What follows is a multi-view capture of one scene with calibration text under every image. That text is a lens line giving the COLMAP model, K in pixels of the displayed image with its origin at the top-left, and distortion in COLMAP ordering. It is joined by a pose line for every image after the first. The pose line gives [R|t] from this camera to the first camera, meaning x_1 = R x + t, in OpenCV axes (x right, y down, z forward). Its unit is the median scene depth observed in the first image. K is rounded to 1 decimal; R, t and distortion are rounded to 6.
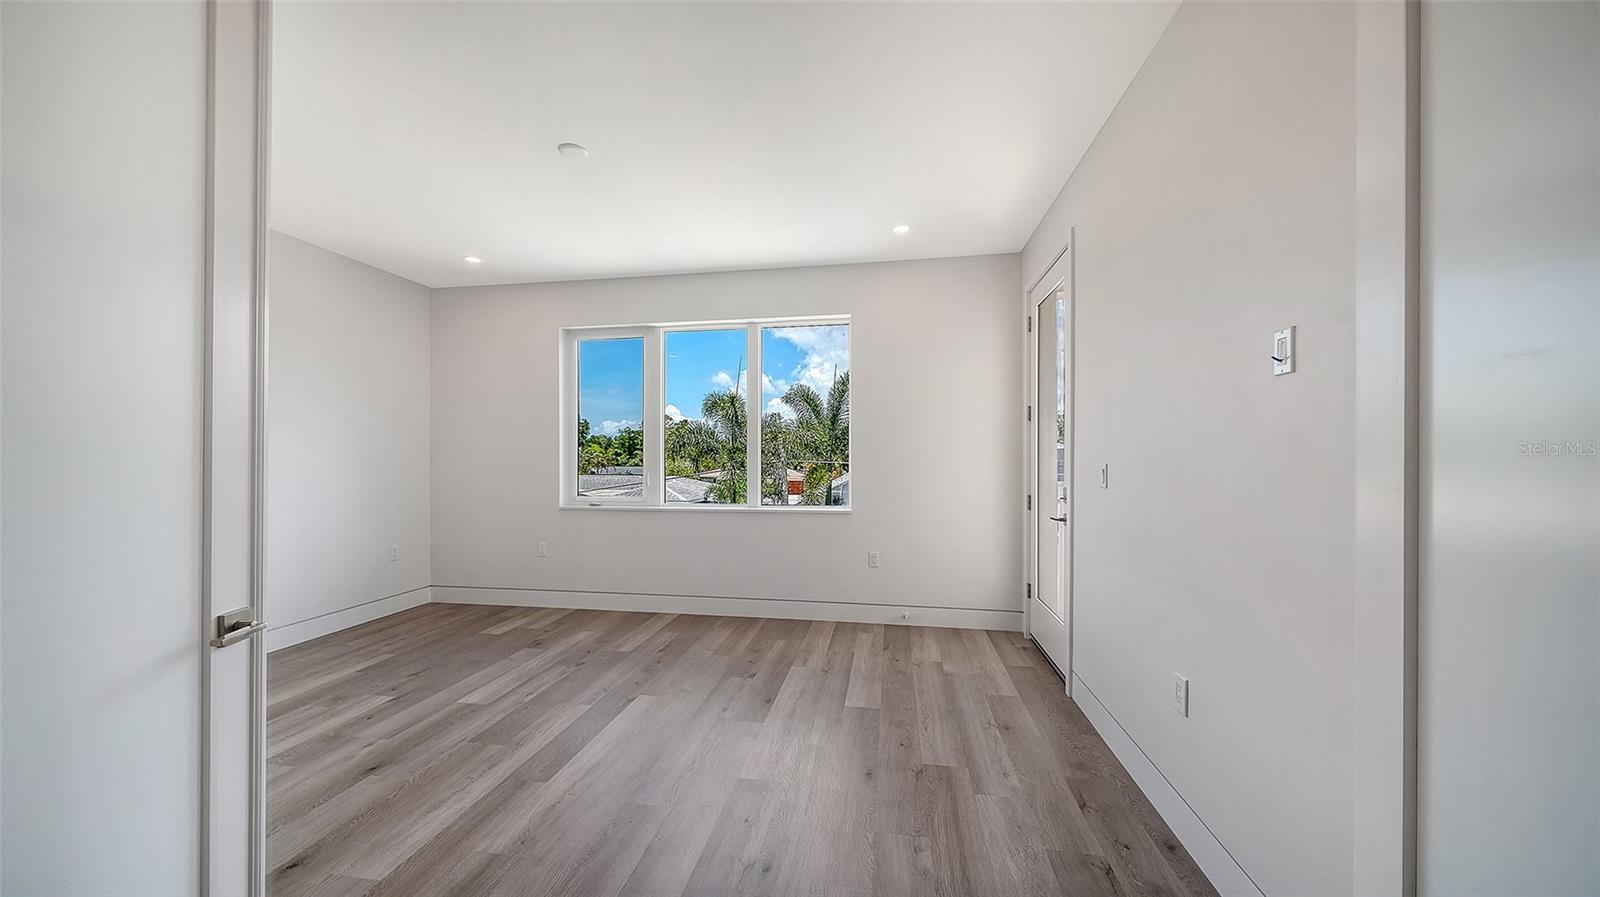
lens RADIAL K [[564.9, 0, 799.0], [0, 564.9, 452.4], [0, 0, 1]] dist [-0.002964, -0.001325]
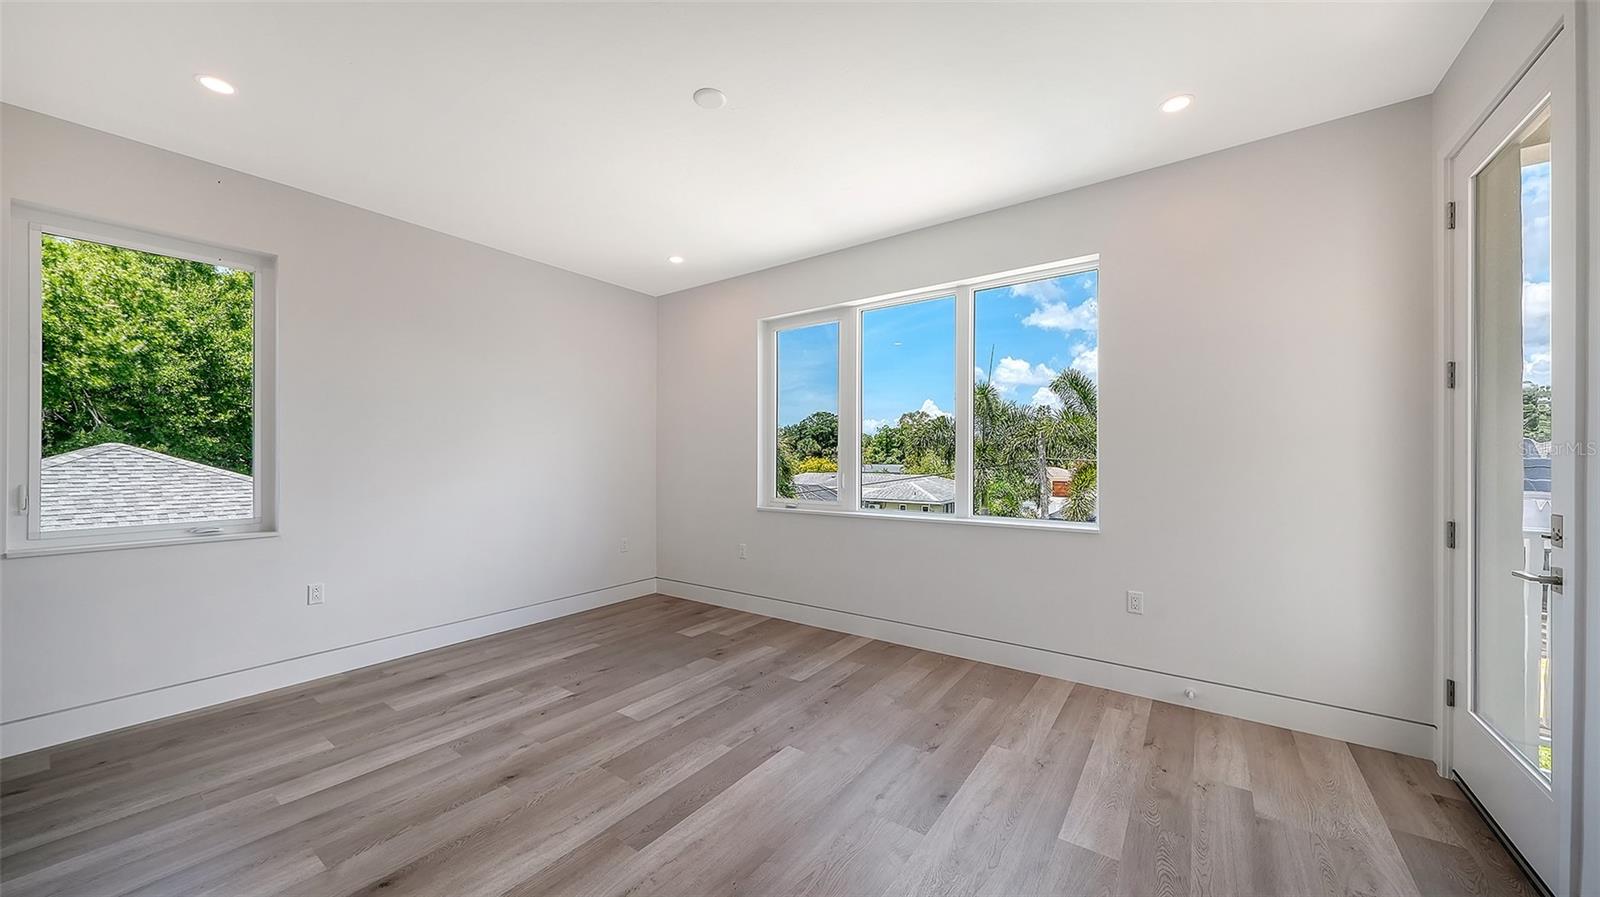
lens RADIAL K [[564.9, 0, 799.2], [0, 564.9, 456.1], [0, 0, 1]] dist [-0.002964, -0.001325]
pose [[0.895795, -0.003177, -0.444457, 0.078011], [0.008189, 0.999923, 0.009358, 0.000848], [0.444393, -0.012022, 0.895751, 0.220466]]
